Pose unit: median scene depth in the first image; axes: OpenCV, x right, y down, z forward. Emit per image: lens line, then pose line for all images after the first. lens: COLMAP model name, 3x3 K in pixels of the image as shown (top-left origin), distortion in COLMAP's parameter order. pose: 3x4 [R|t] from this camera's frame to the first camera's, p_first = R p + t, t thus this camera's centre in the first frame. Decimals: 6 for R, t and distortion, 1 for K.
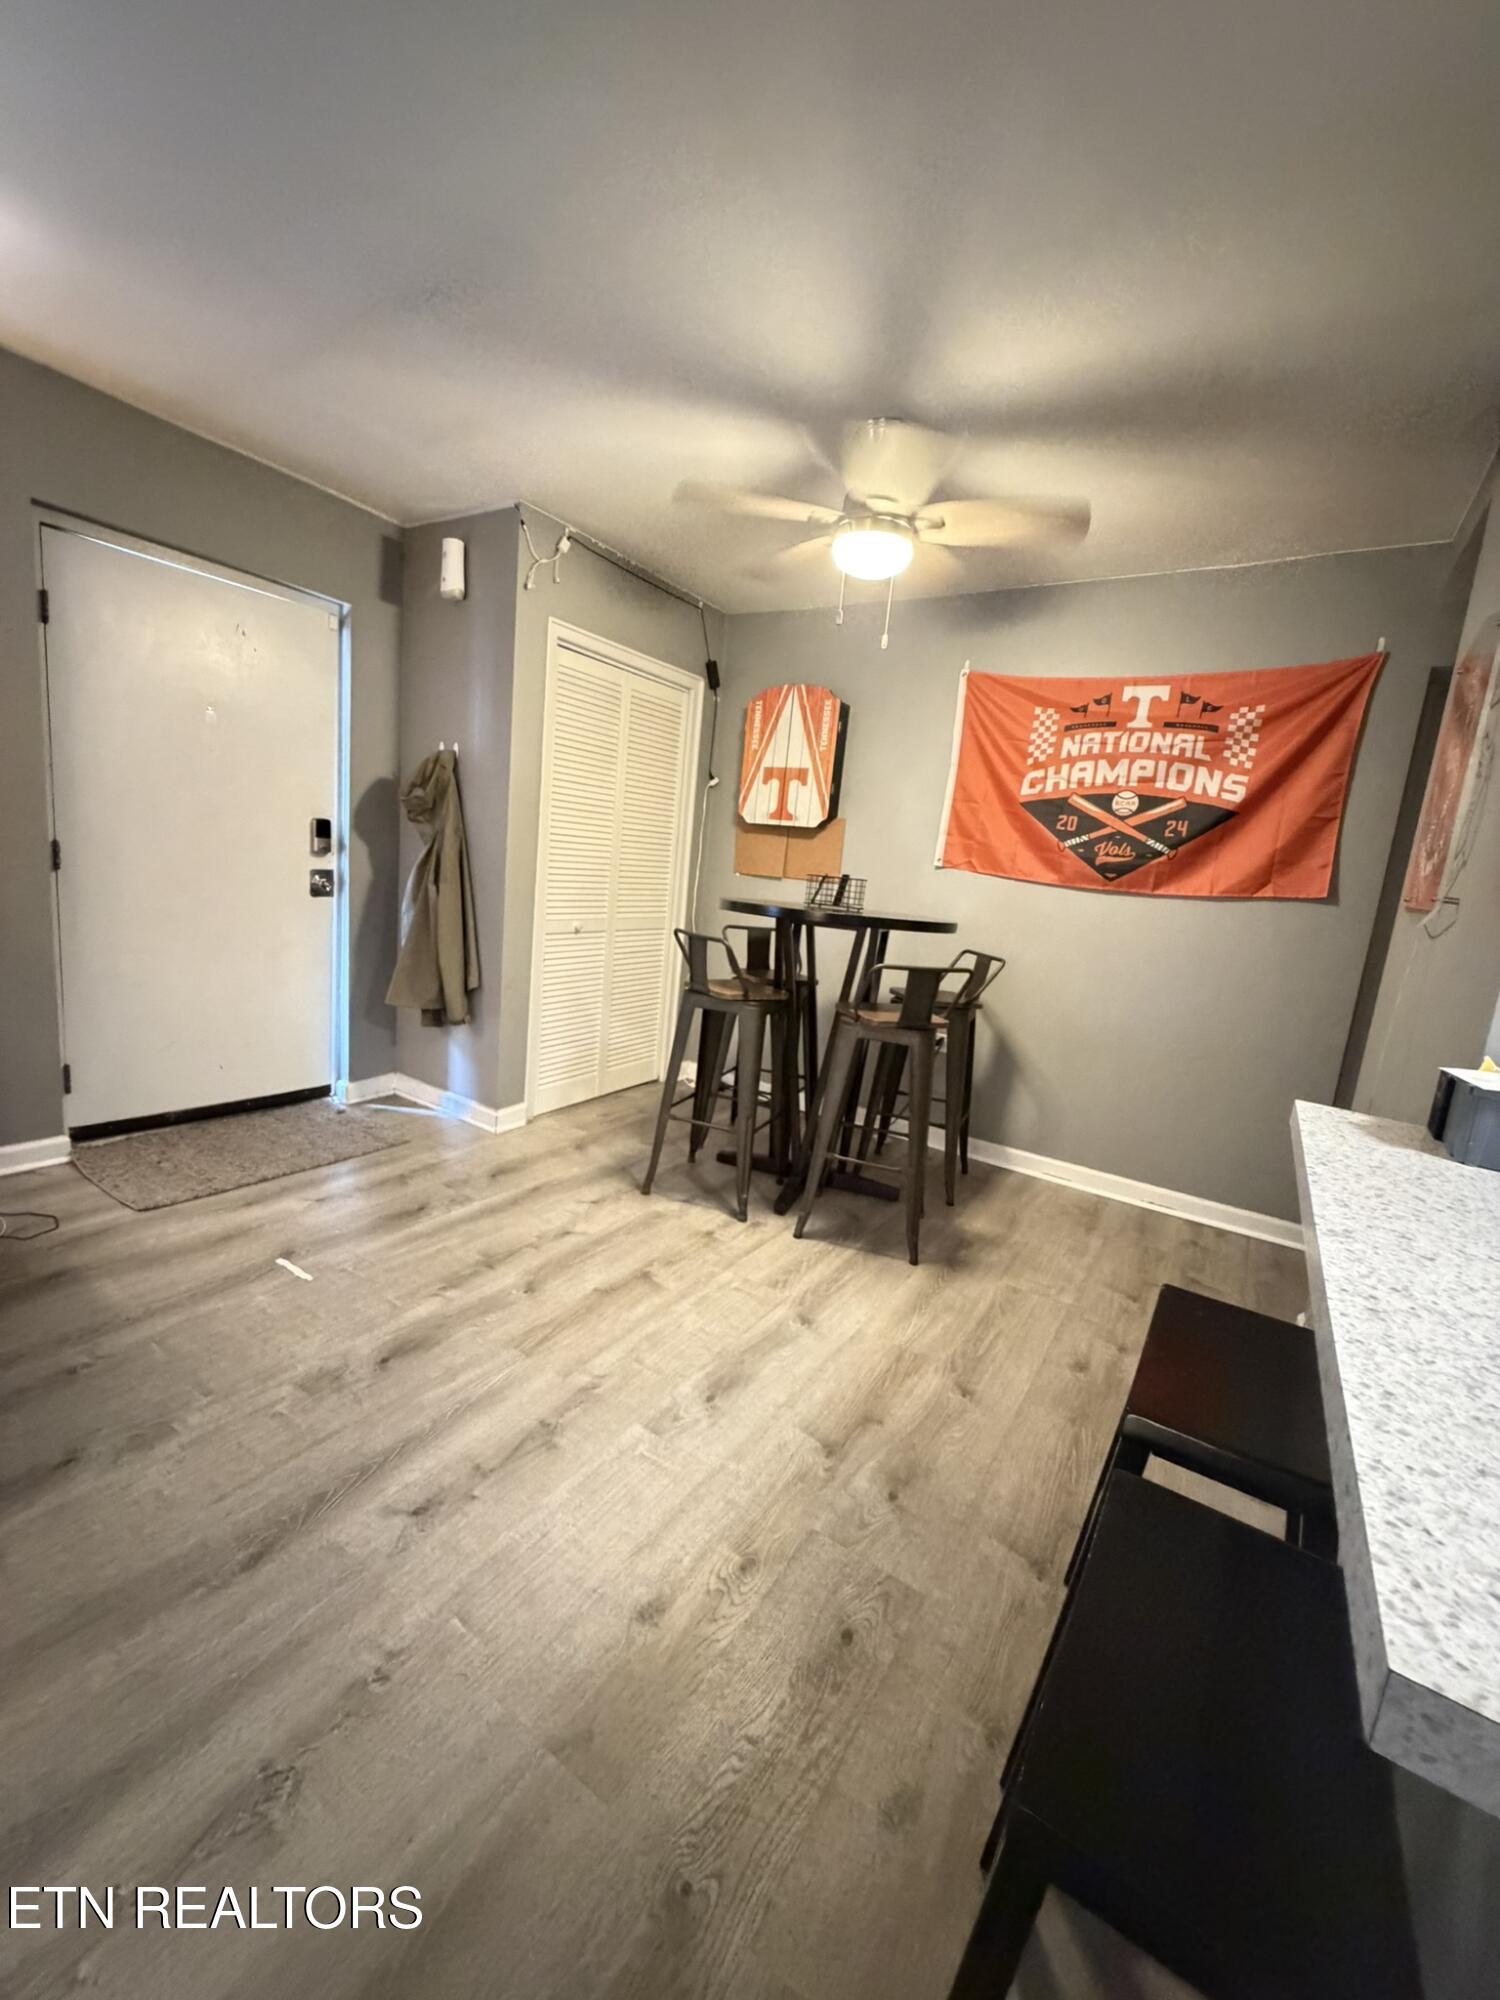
lens RADIAL K [[796.2, 0, 748.6], [0, 796.2, 994.8], [0, 0, 1]] dist [0.000850, -0.000835]
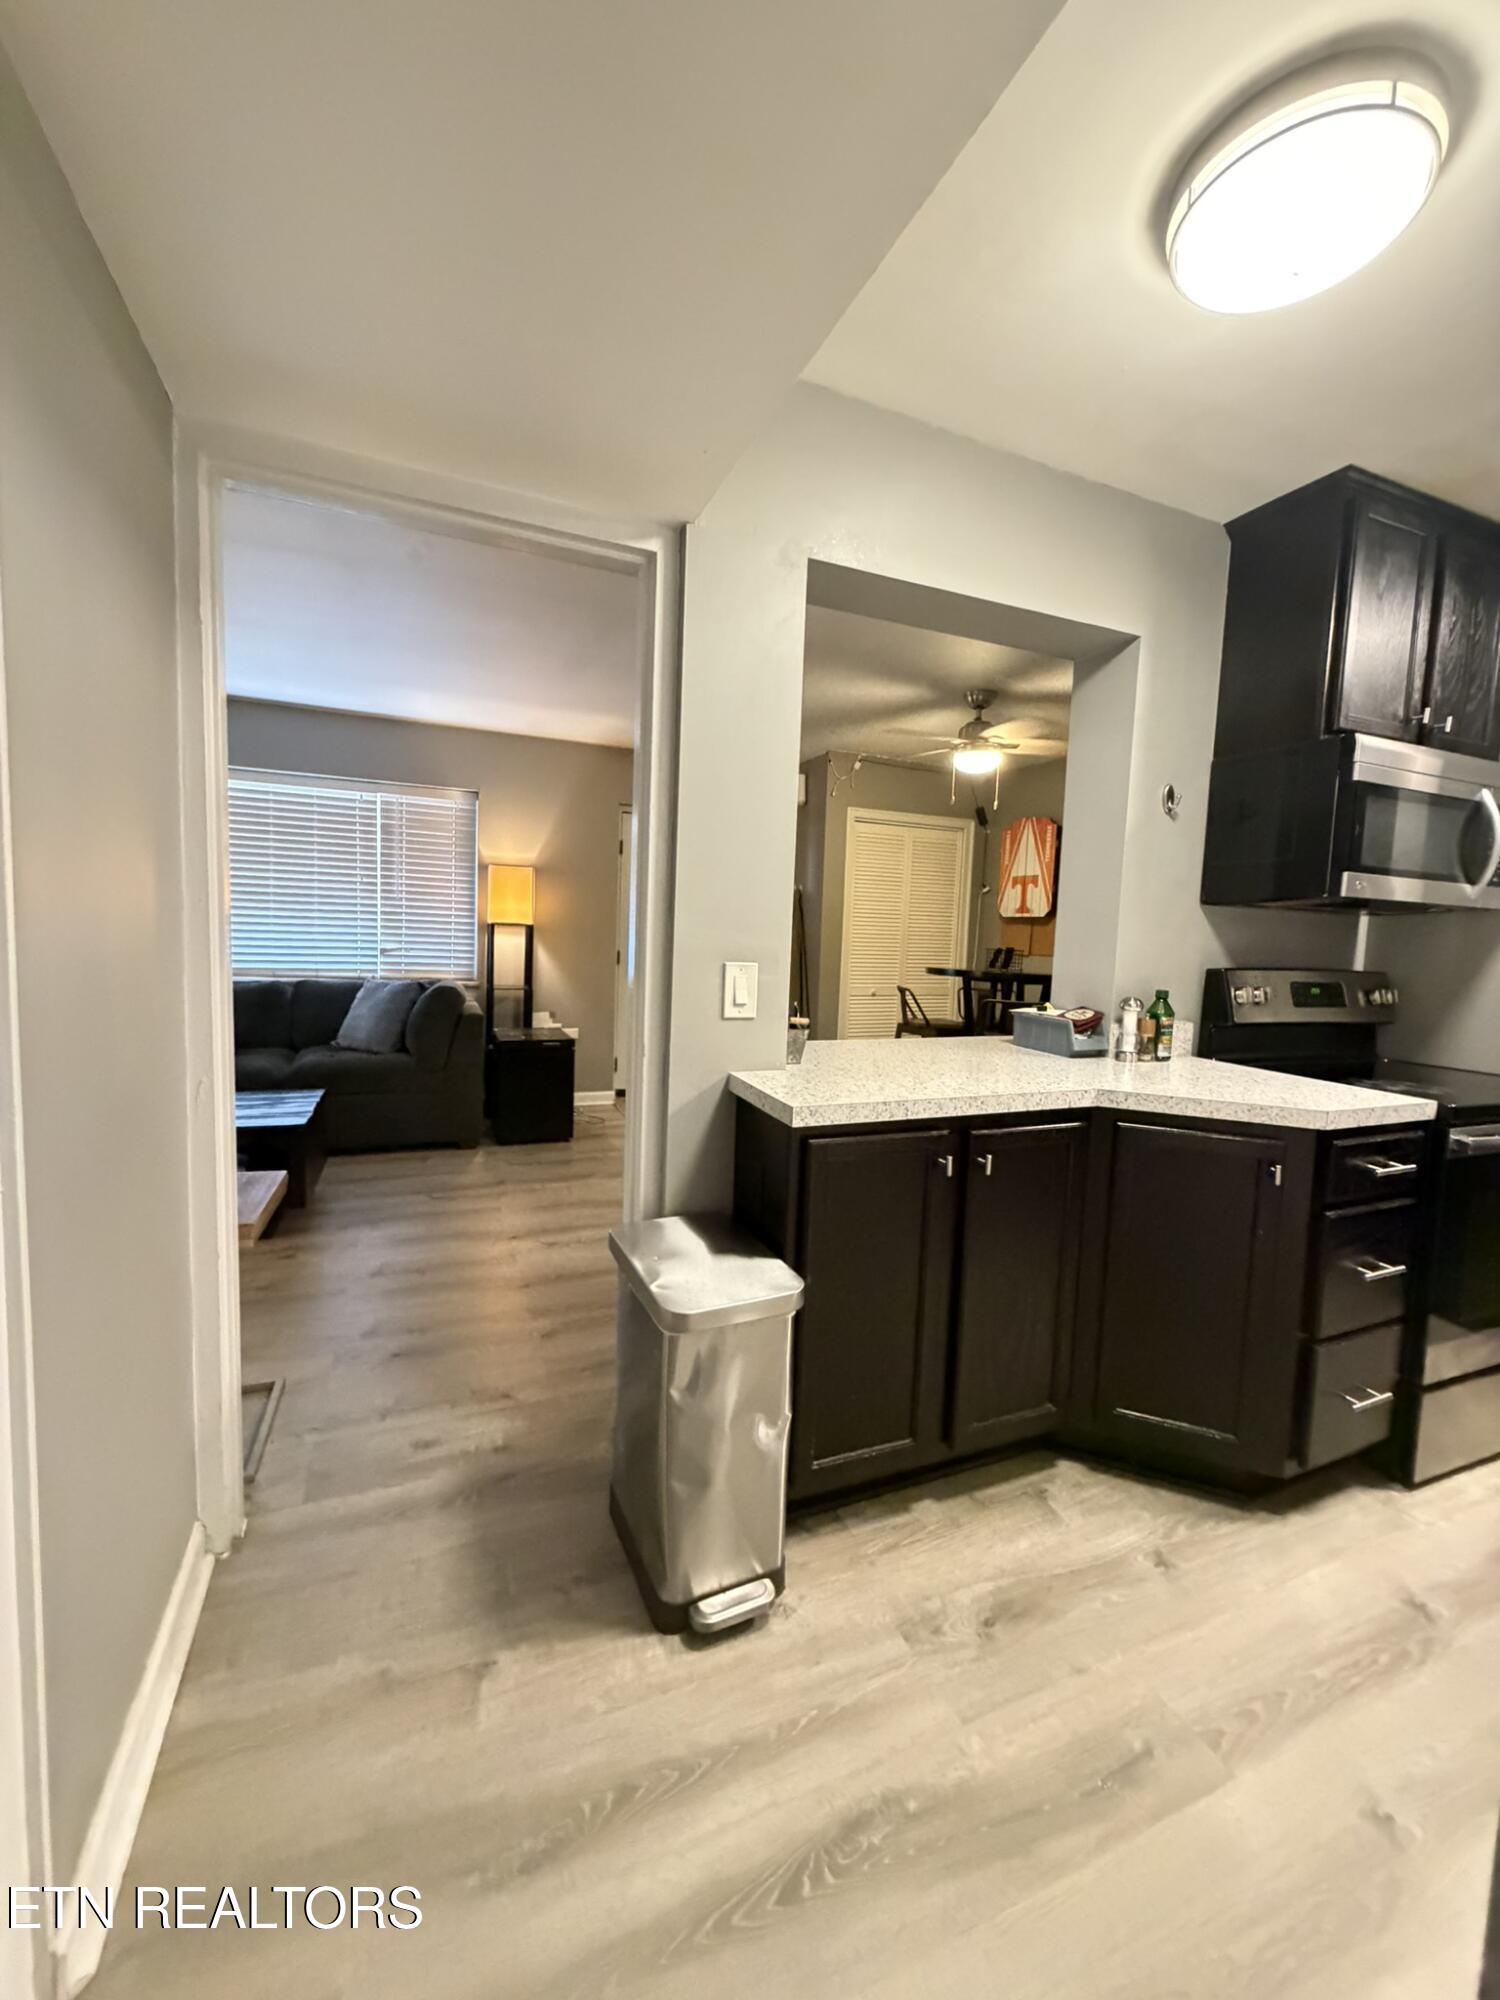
lens RADIAL K [[796.2, 0, 752.8], [0, 796.2, 994.5], [0, 0, 1]] dist [0.000850, -0.000835]
pose [[0.825355, -0.019384, -0.564281, 0.524279], [-0.052448, 0.992457, -0.110805, 0.116009], [0.562173, 0.121049, 0.818113, -0.443380]]
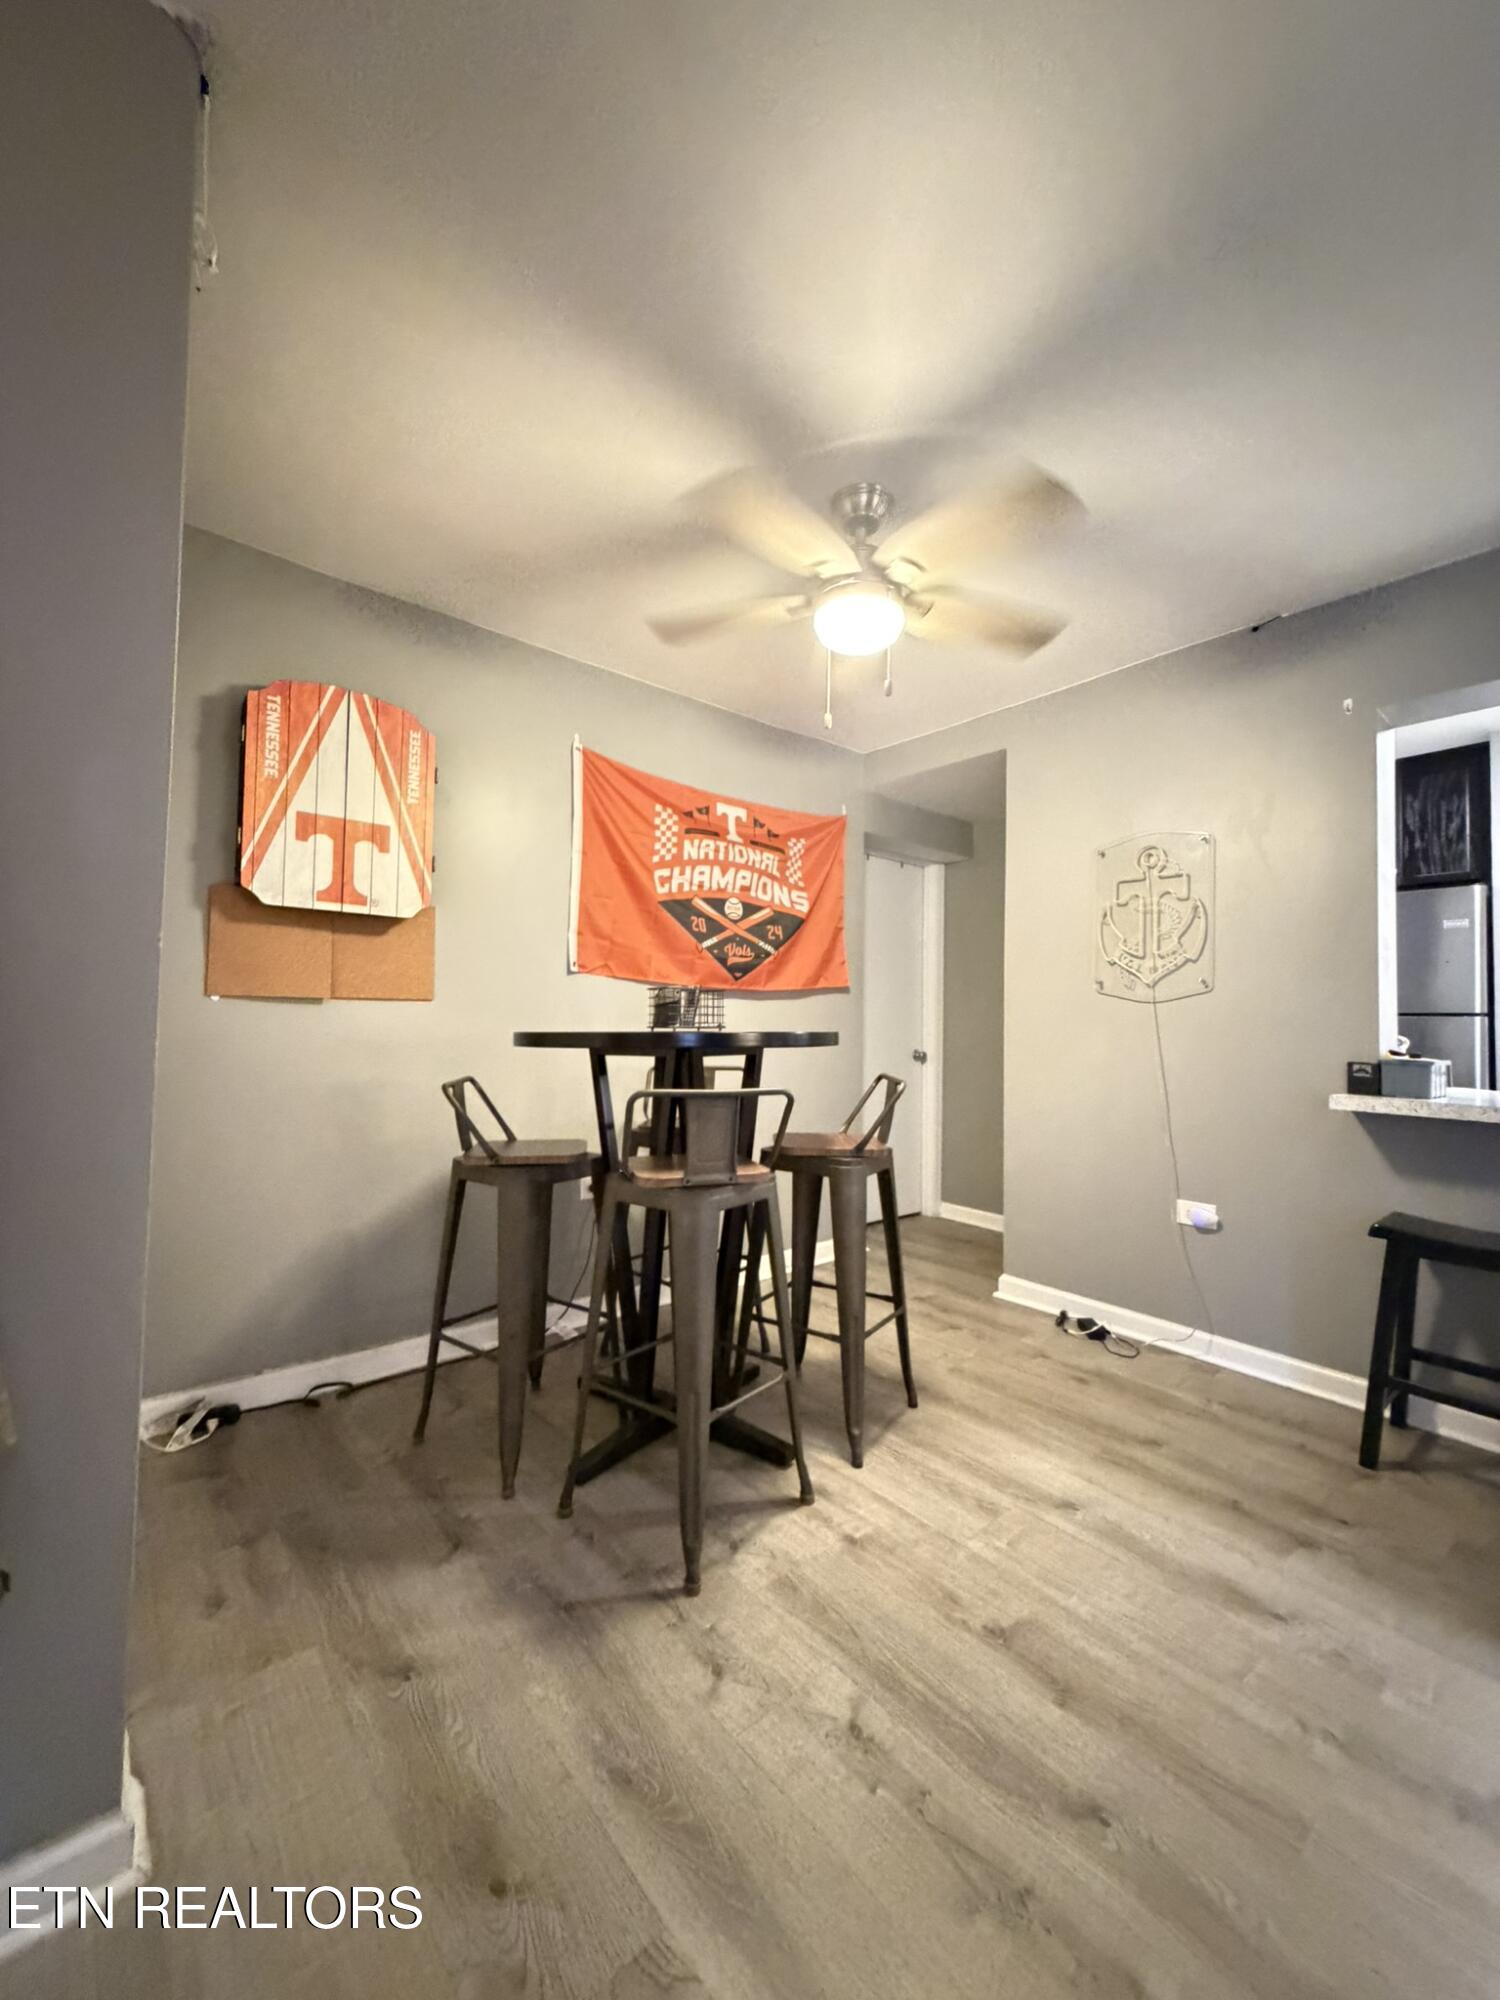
lens RADIAL K [[796.2, 0, 751.5], [0, 796.2, 988.5], [0, 0, 1]] dist [0.000850, -0.000835]
pose [[0.288256, -0.050668, 0.956212, -0.550198], [0.169670, 0.985500, 0.001072, -0.128764], [-0.942401, 0.161932, 0.292673, 0.670595]]
